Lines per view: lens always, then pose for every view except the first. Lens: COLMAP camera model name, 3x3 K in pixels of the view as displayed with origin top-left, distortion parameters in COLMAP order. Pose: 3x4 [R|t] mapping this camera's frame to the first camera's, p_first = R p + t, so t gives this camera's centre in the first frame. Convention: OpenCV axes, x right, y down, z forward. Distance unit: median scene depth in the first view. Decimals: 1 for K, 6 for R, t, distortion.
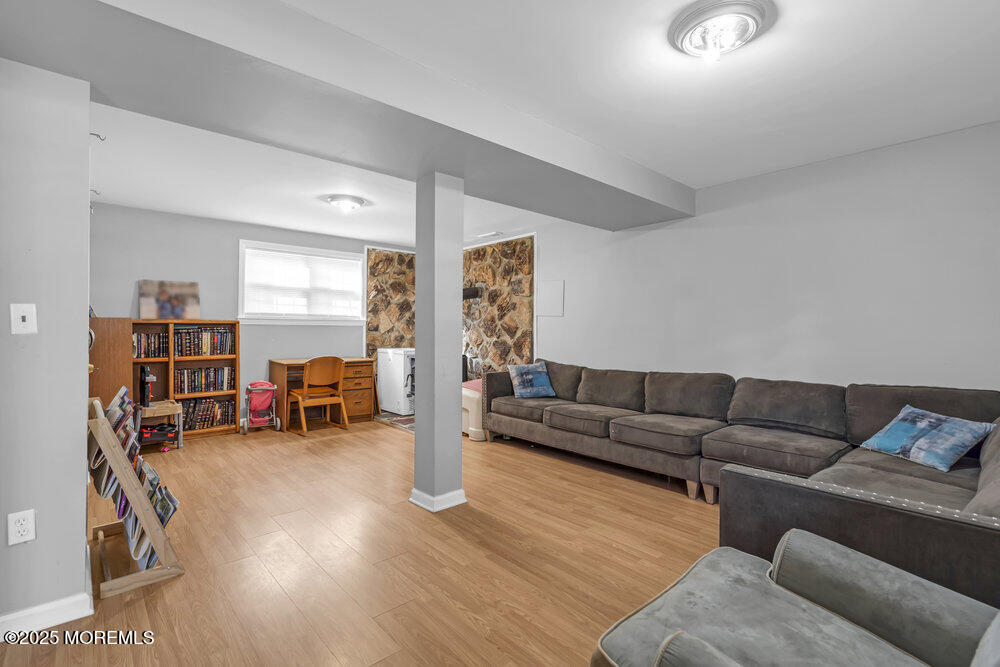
lens RADIAL K [[457.0, 0, 503.4], [0, 457.0, 326.5], [0, 0, 1]] dist [-0.002245, 0.000822]
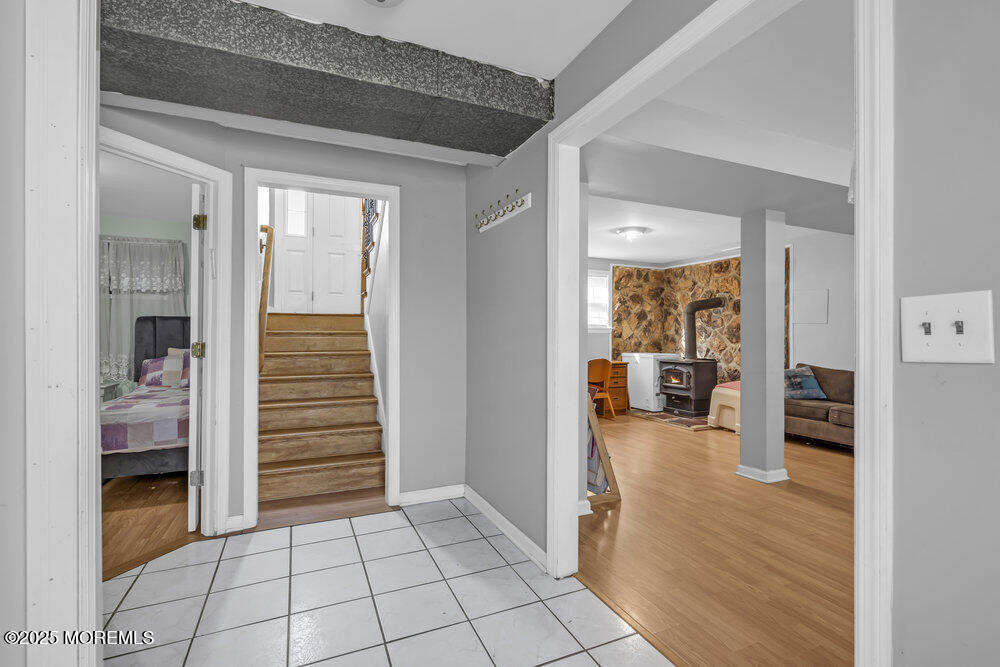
lens RADIAL K [[454.1, 0, 500.0], [0, 454.1, 333.5], [0, 0, 1]] dist [-0.009366, 0.000079]
pose [[0.947434, -0.003312, -0.319934, -0.227584], [0.003482, 0.999994, -0.000042, -0.001980], [0.319932, -0.001074, 0.947440, -0.202987]]
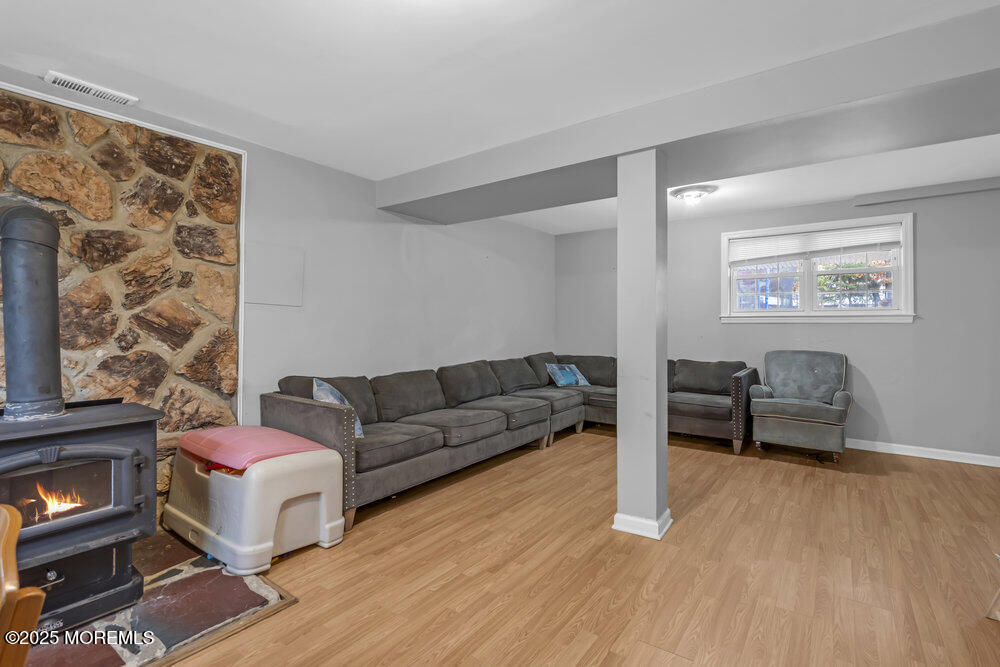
lens RADIAL K [[462.9, 0, 503.5], [0, 462.9, 318.8], [0, 0, 1]] dist [-0.001213, 0.000086]
pose [[-0.196964, 0.010109, 0.980359, -0.519337], [-0.003306, 0.999934, -0.010976, 0.000938], [-0.980405, -0.005403, -0.196917, 0.778205]]
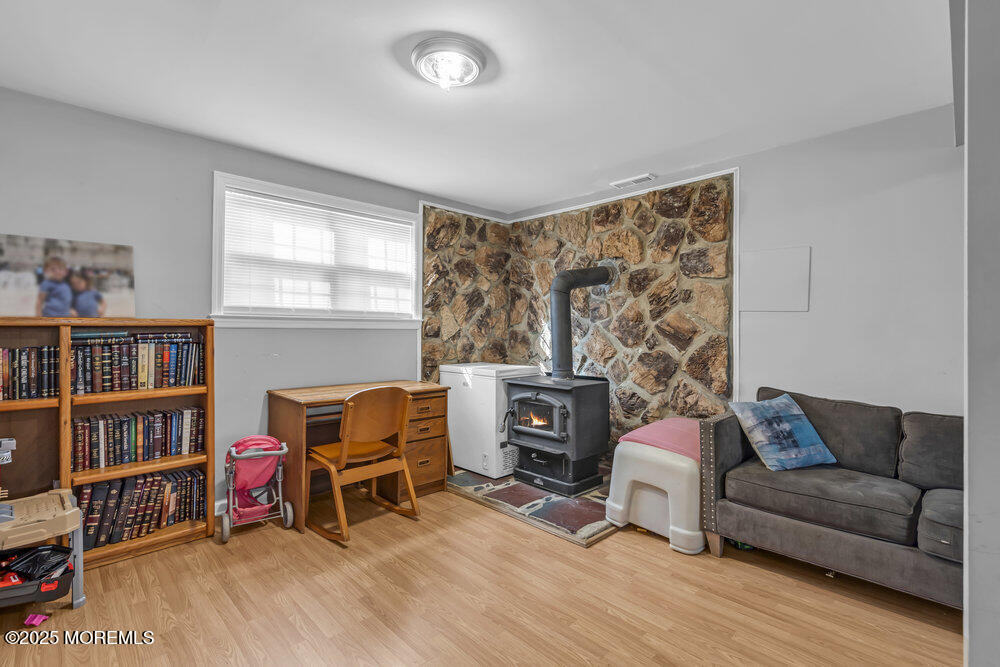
lens RADIAL K [[457.0, 0, 503.4], [0, 457.0, 326.5], [0, 0, 1]] dist [-0.002245, 0.000822]
pose [[0.999164, -0.002301, 0.040812, -0.242540], [0.002448, 0.999991, -0.003546, -0.002726], [-0.040803, 0.003643, 0.999161, 0.419938]]
